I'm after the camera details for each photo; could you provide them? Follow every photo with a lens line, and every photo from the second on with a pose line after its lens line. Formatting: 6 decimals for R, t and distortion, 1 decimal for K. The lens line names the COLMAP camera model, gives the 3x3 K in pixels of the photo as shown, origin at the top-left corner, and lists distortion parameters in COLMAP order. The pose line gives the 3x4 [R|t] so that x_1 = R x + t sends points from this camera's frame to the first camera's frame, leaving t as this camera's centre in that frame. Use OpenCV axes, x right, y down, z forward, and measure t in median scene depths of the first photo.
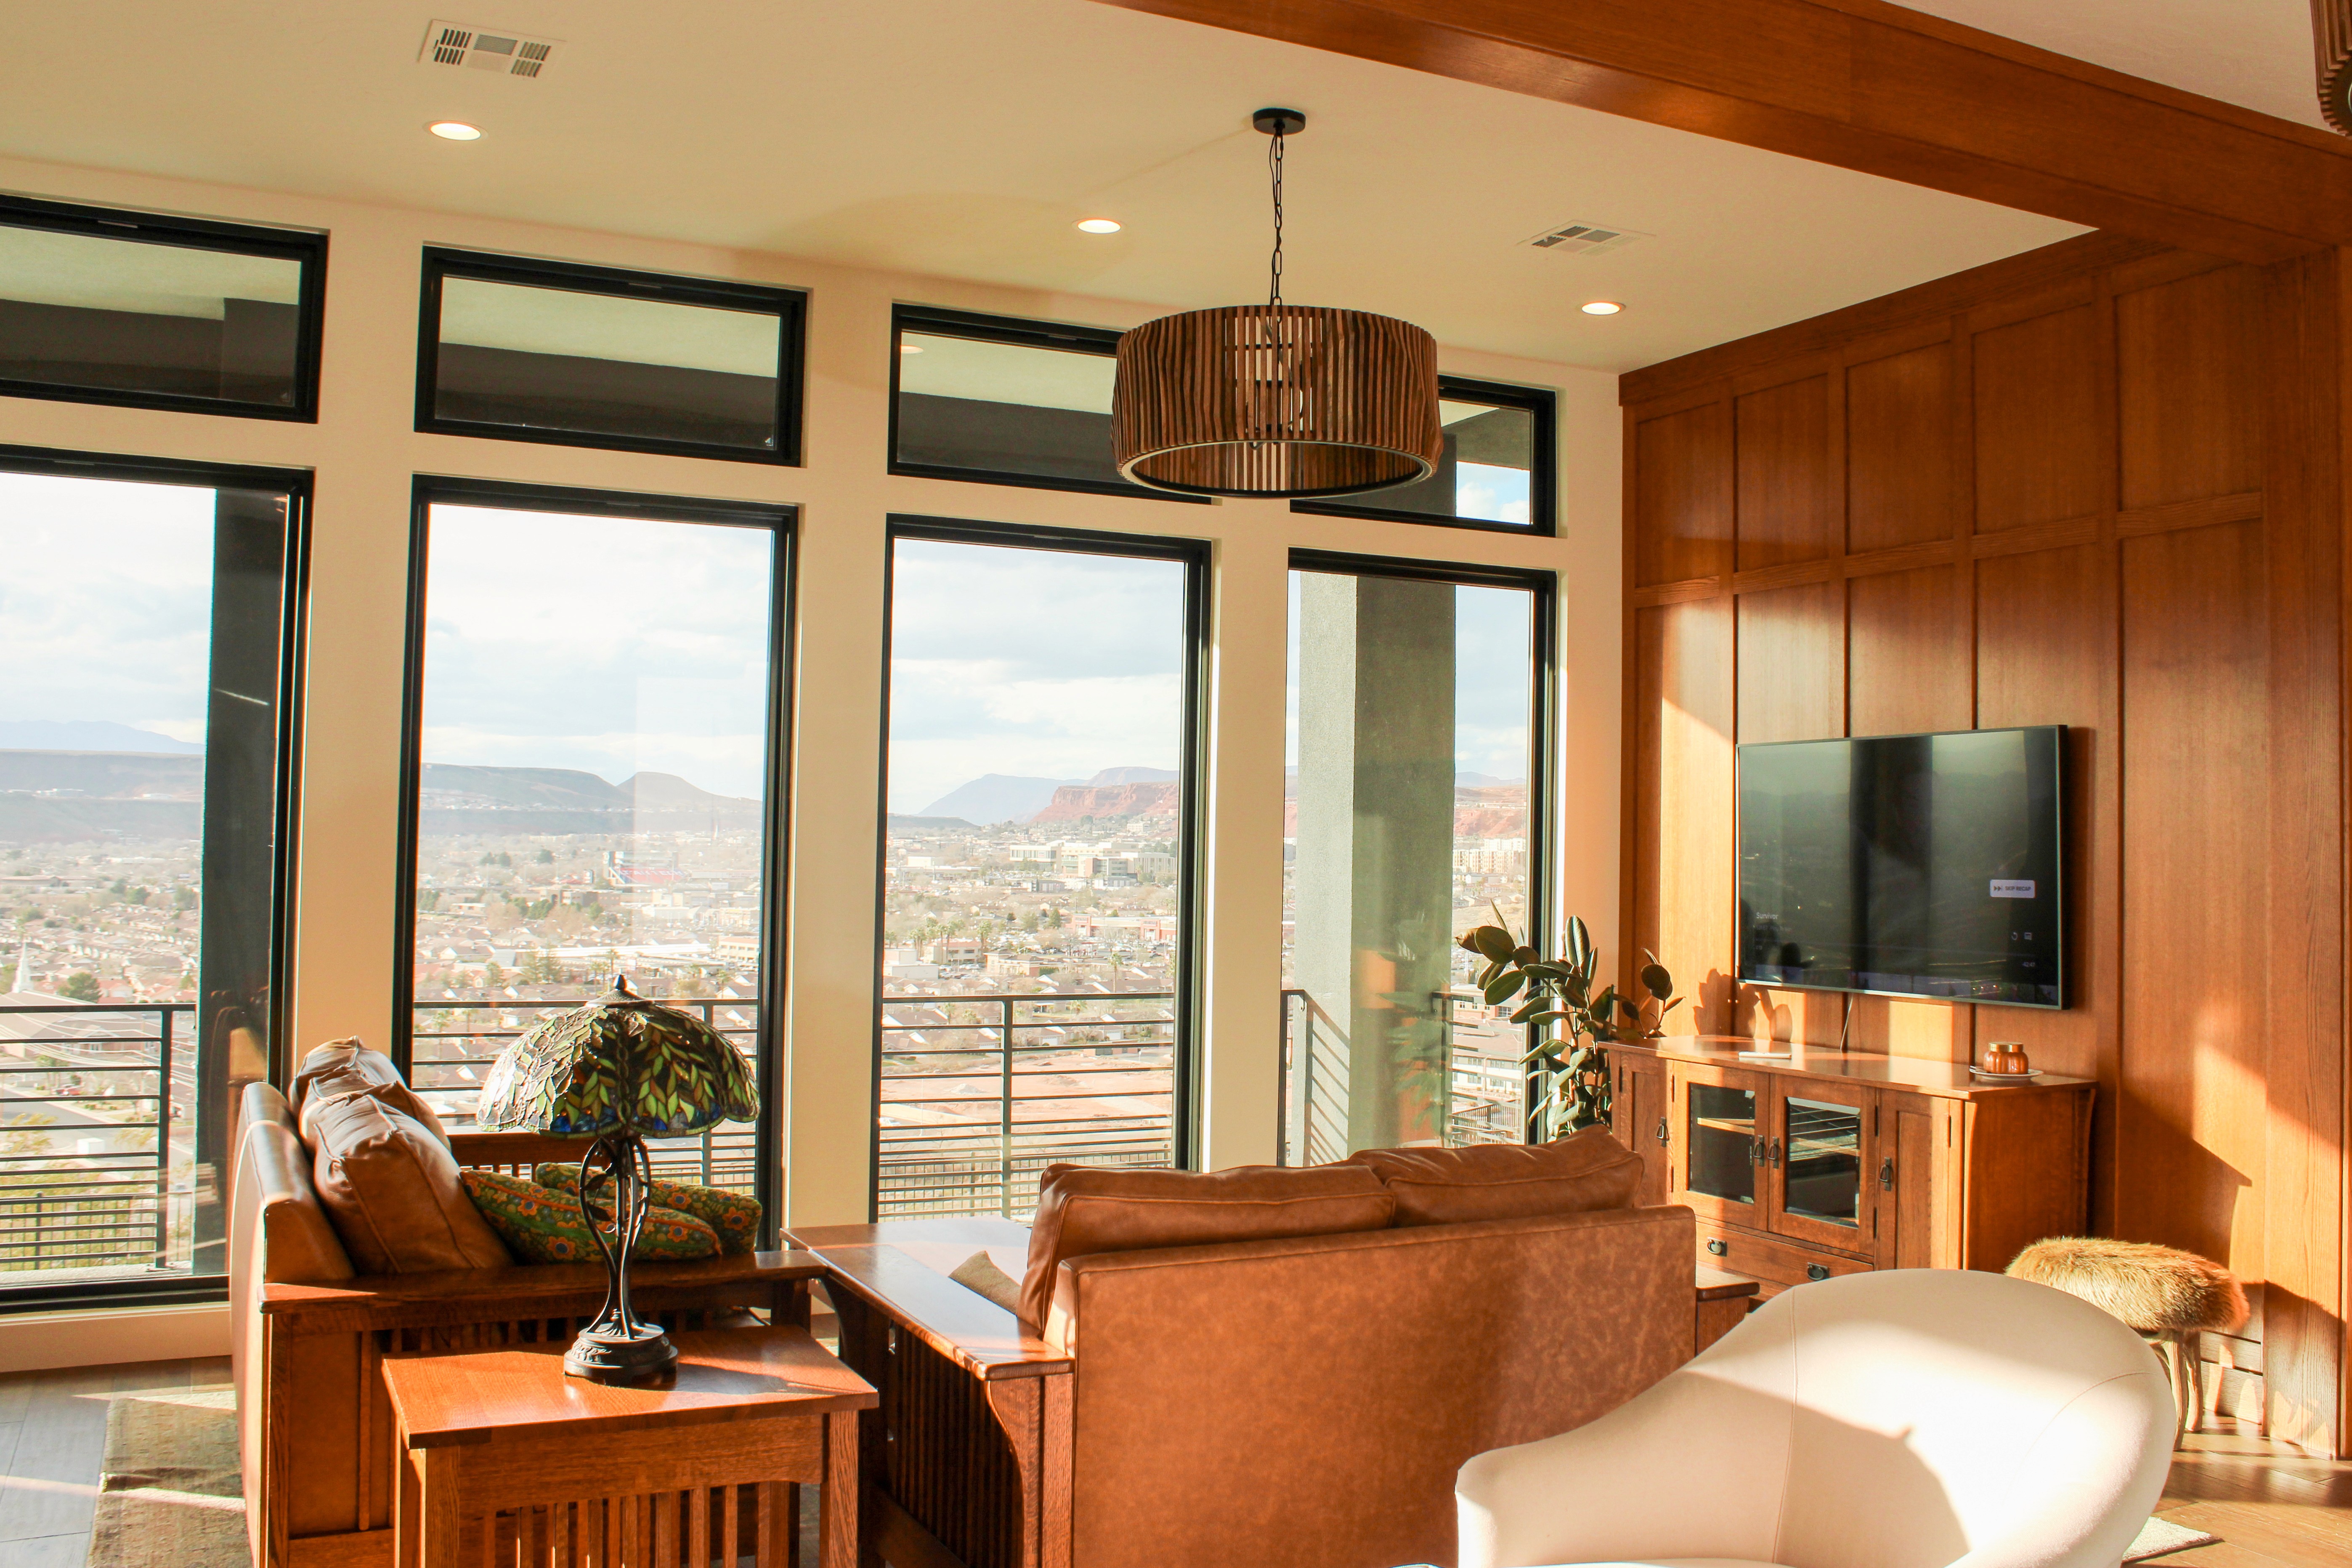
lens RADIAL K [[2111.2, 0, 1245.5], [0, 2111.2, 767.9], [0, 0, 1]] dist [-0.114278, 0.003695]
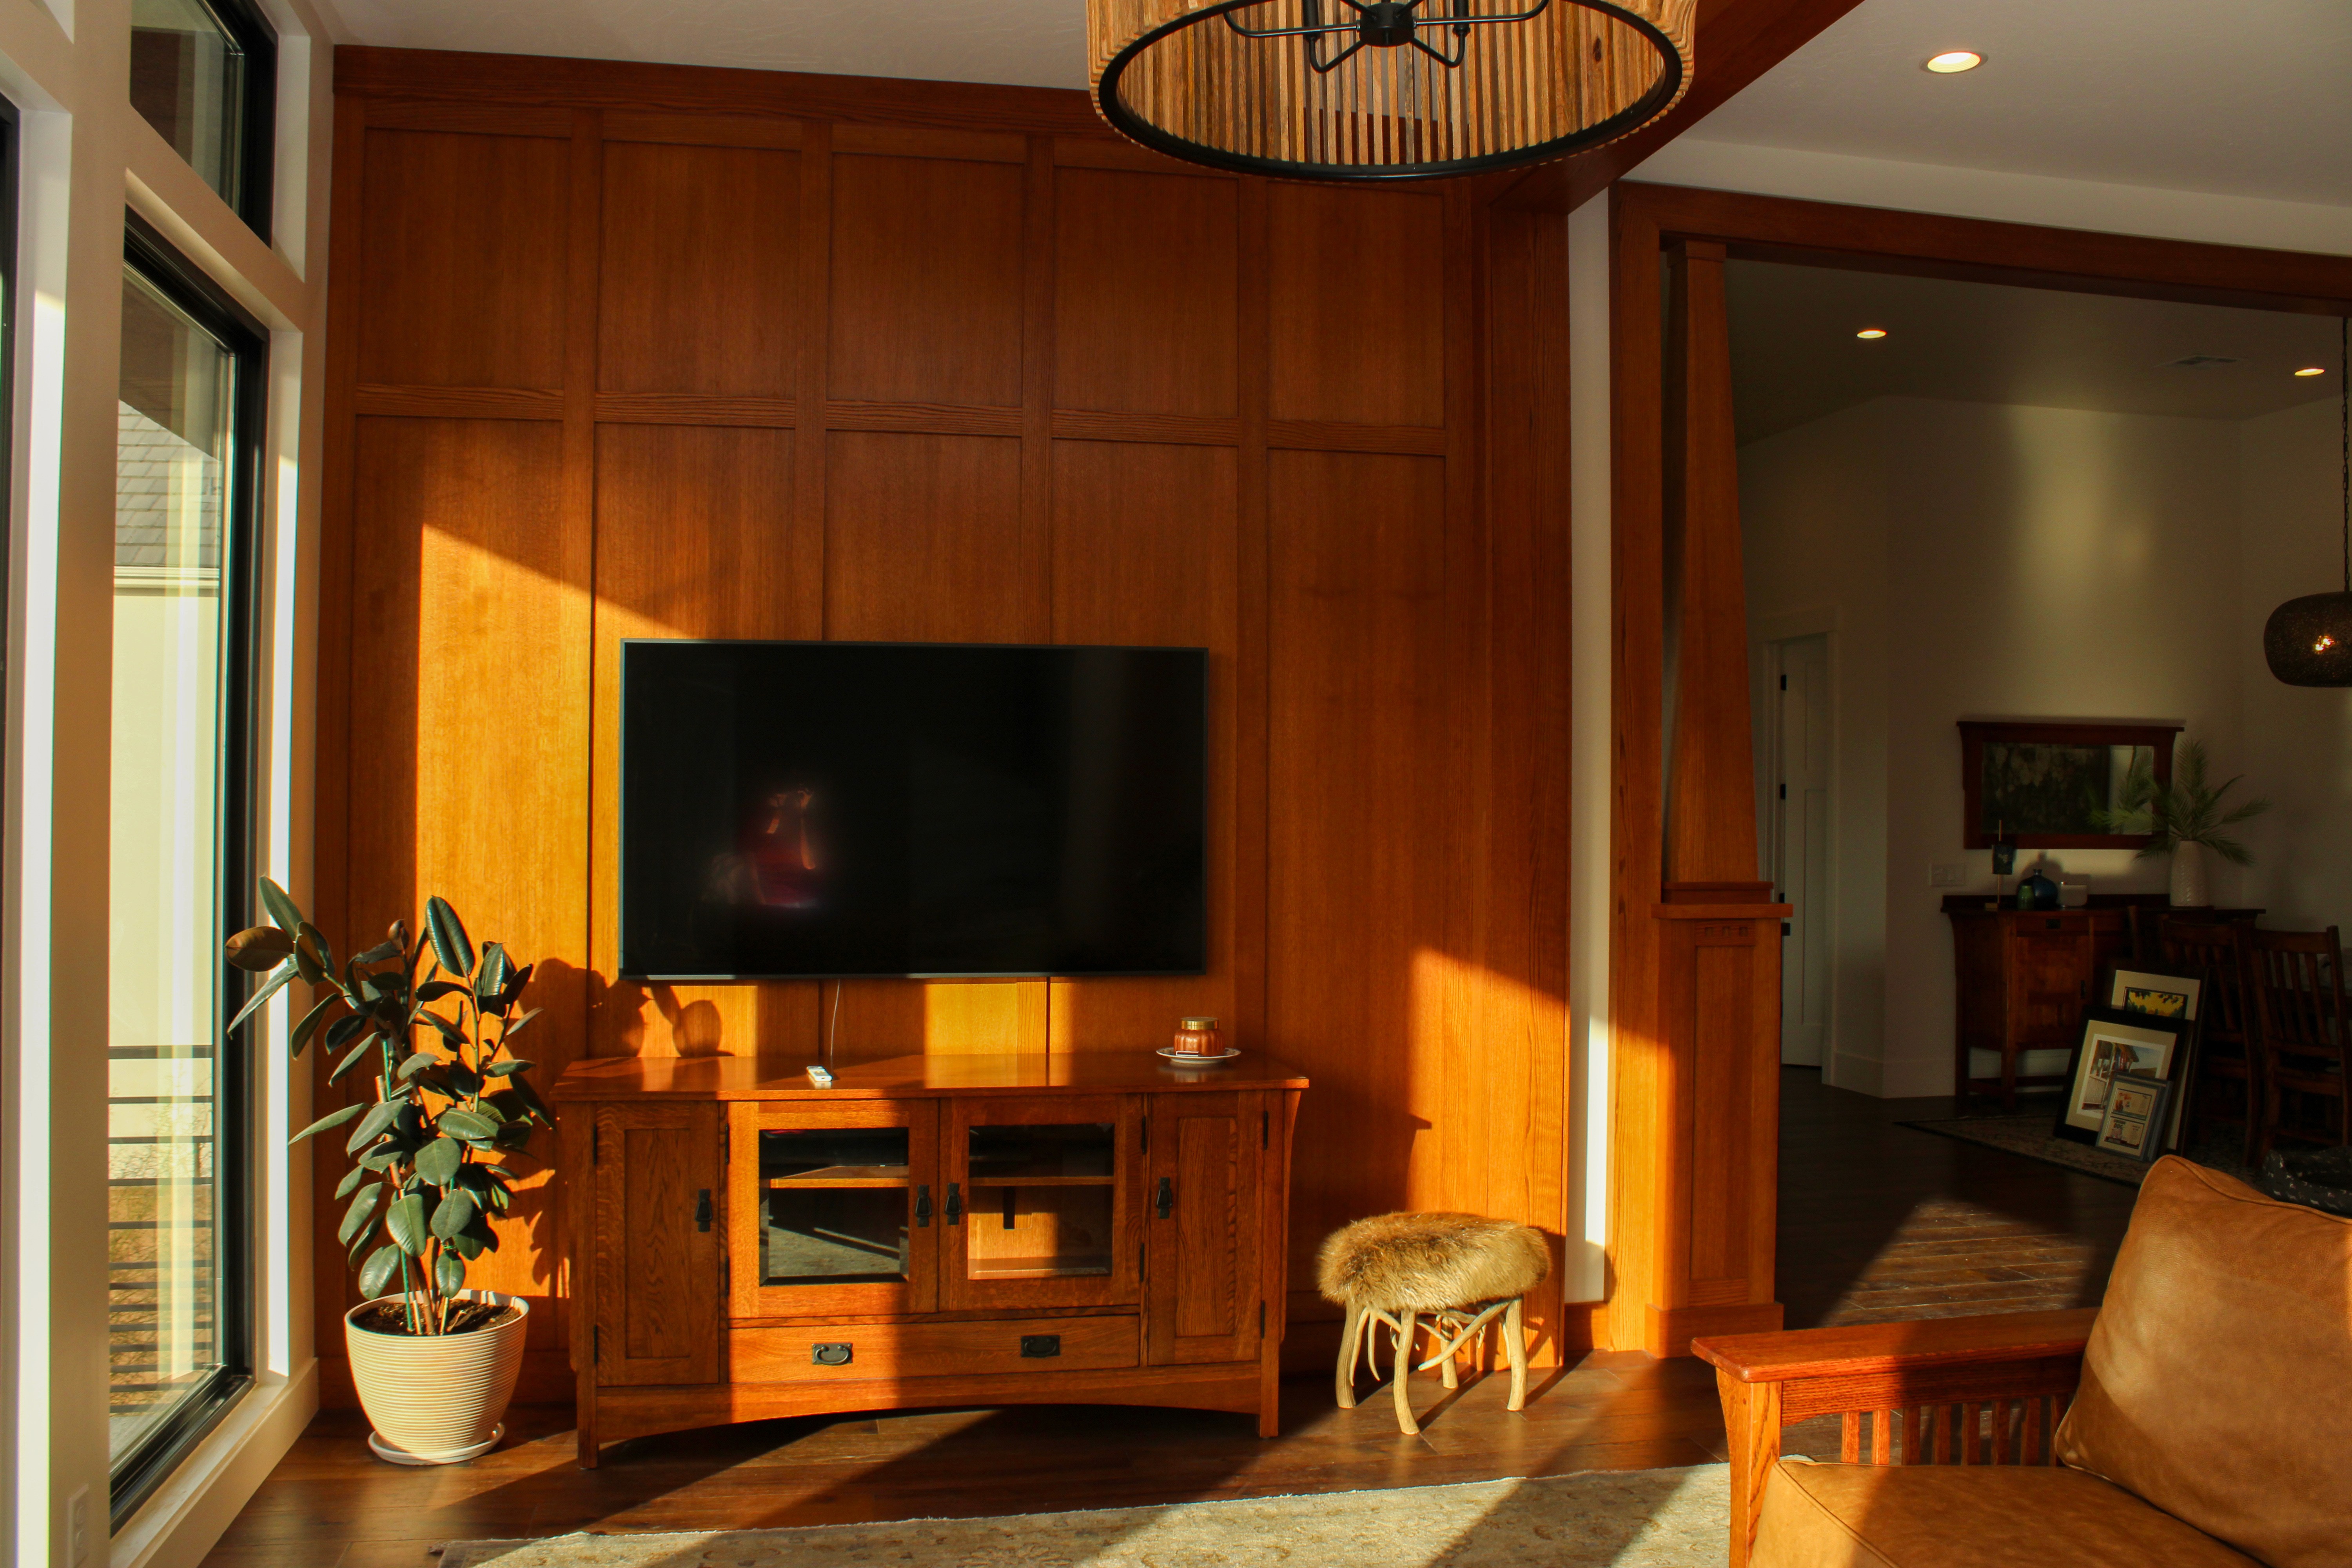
lens RADIAL K [[1941.4, 0, 1176.0], [0, 1941.4, 784.0], [0, 0, 1]] dist [-0.154744, 0.107640]
pose [[0.275067, -0.003034, 0.961420, -0.356740], [-0.041564, 0.999023, 0.015044, 0.021992], [-0.960526, -0.044099, 0.274673, 0.708419]]
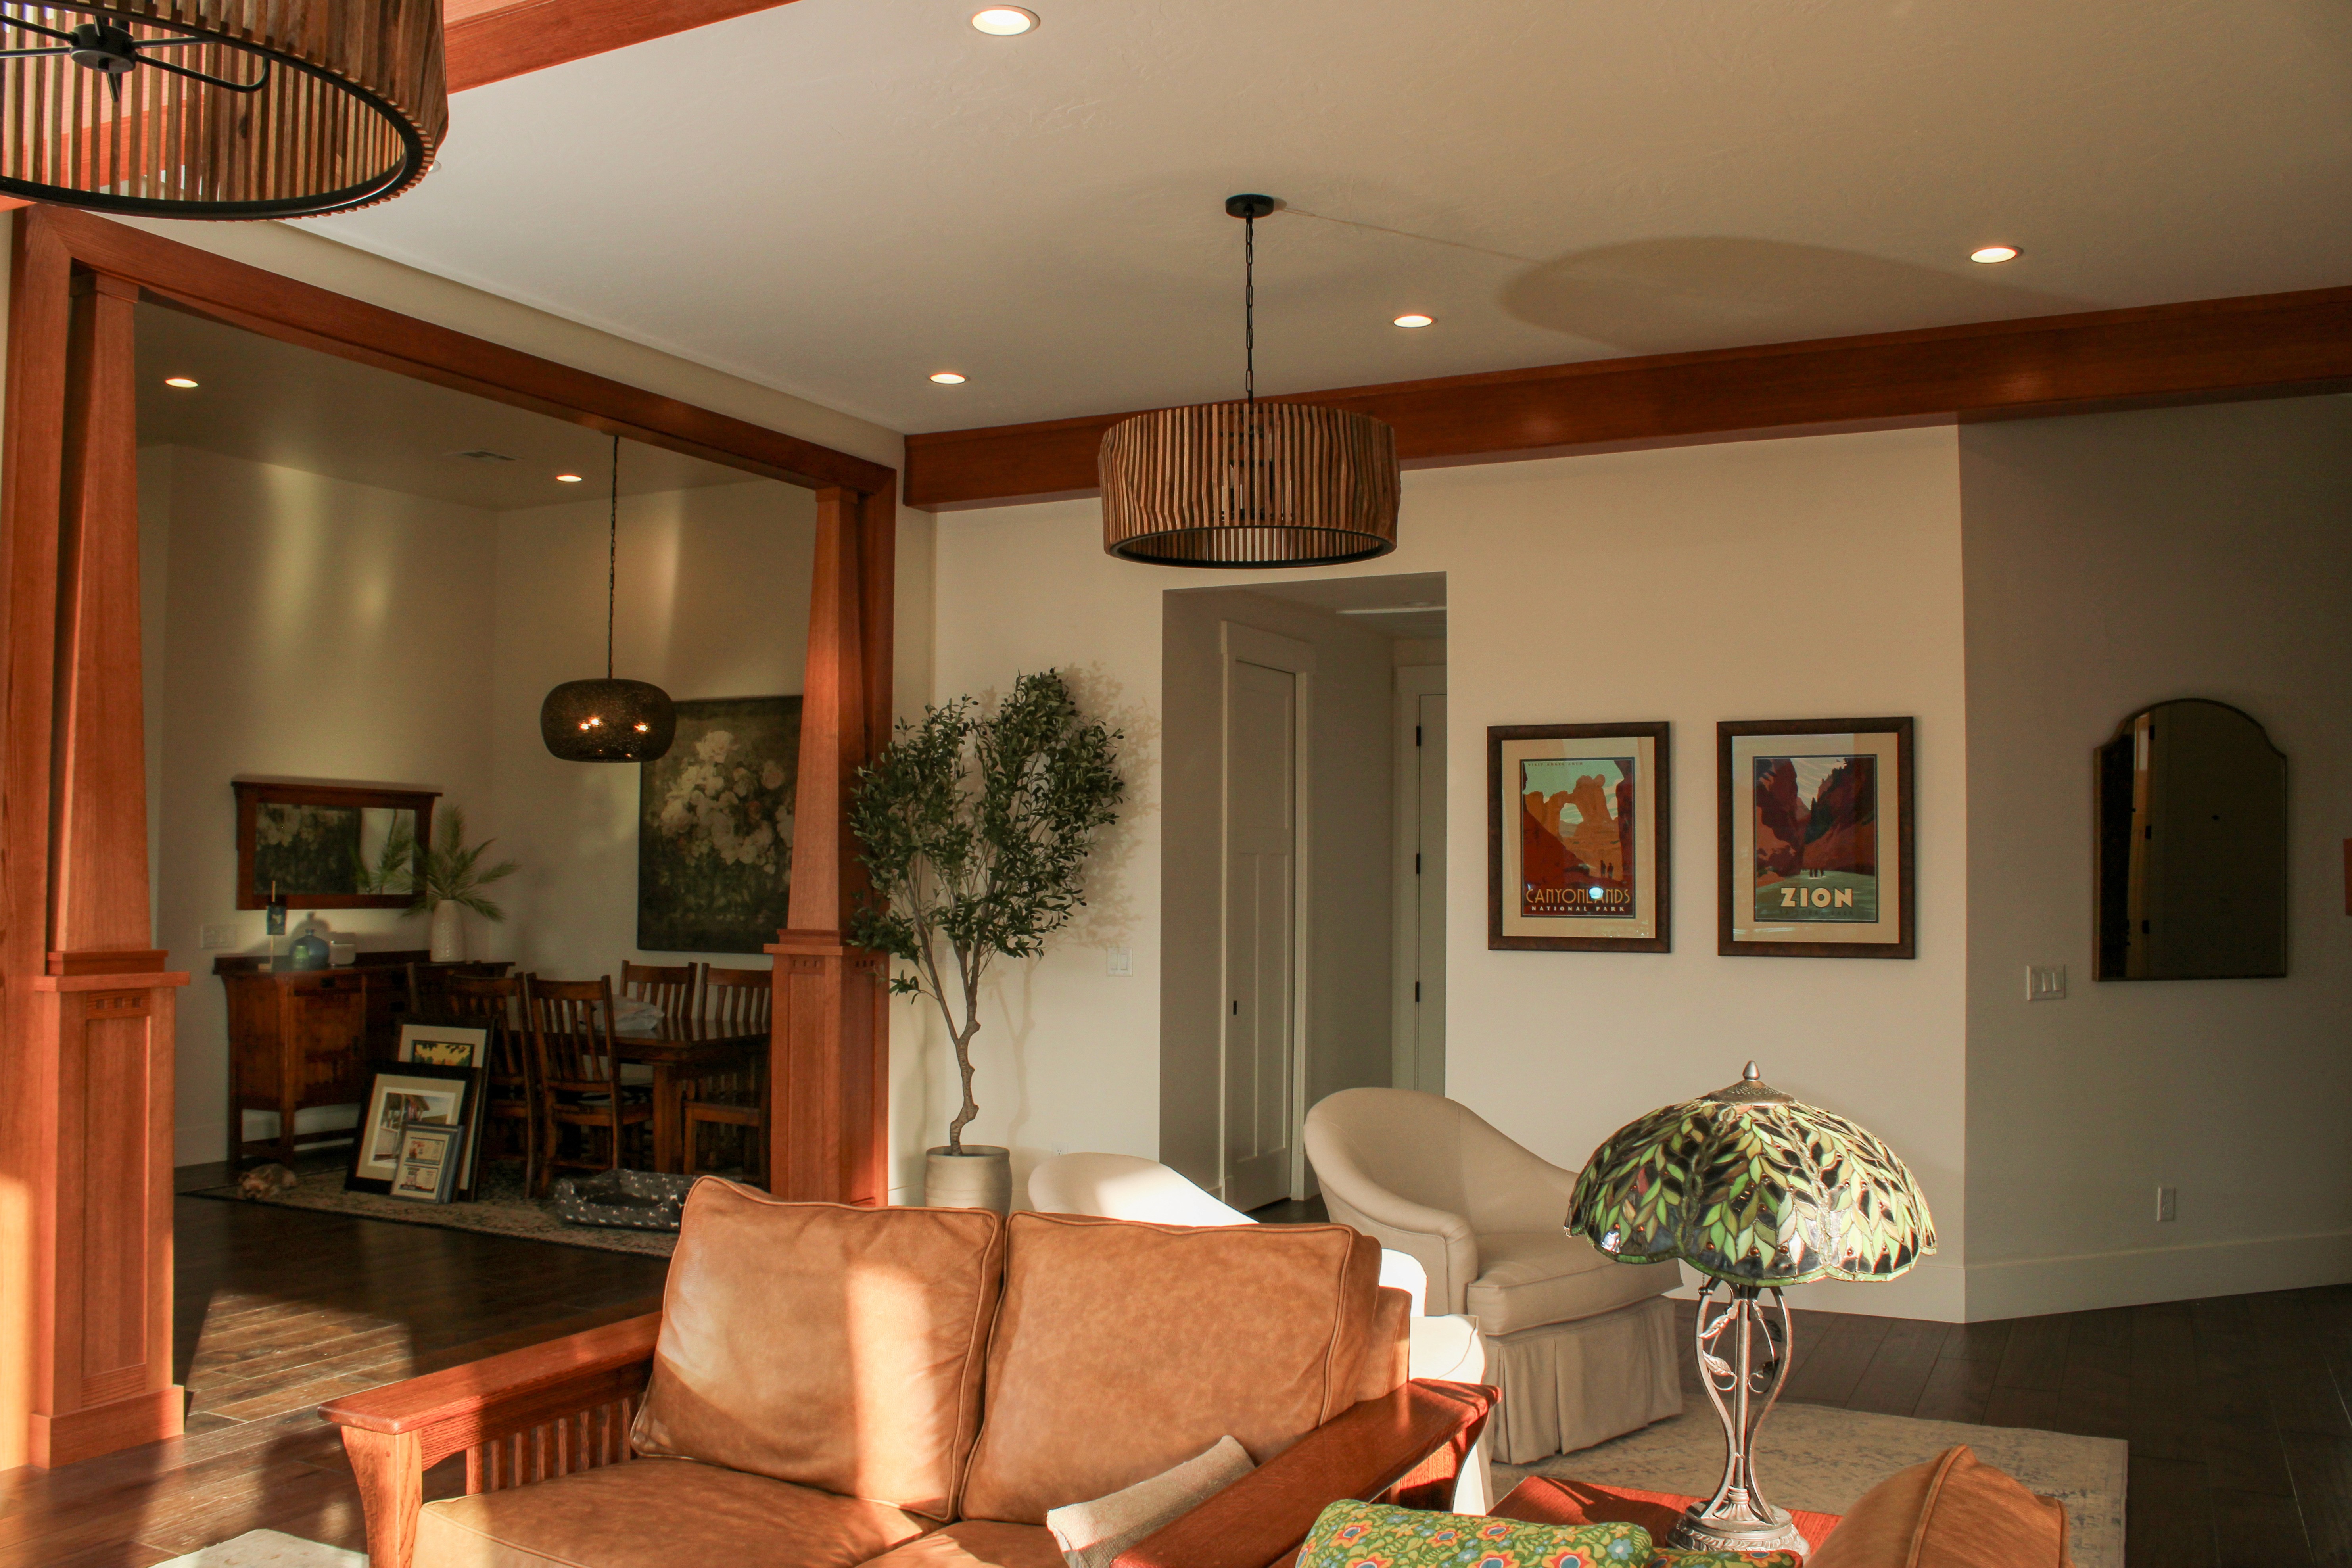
lens RADIAL K [[1941.5, 0, 1176.0], [0, 1941.5, 784.0], [0, 0, 1]] dist [-0.154744, 0.107640]
pose [[-0.585131, 0.020268, 0.810686, -0.378123], [-0.043747, 0.997443, -0.056513, 0.022591], [-0.809758, -0.068533, -0.582748, 0.816021]]
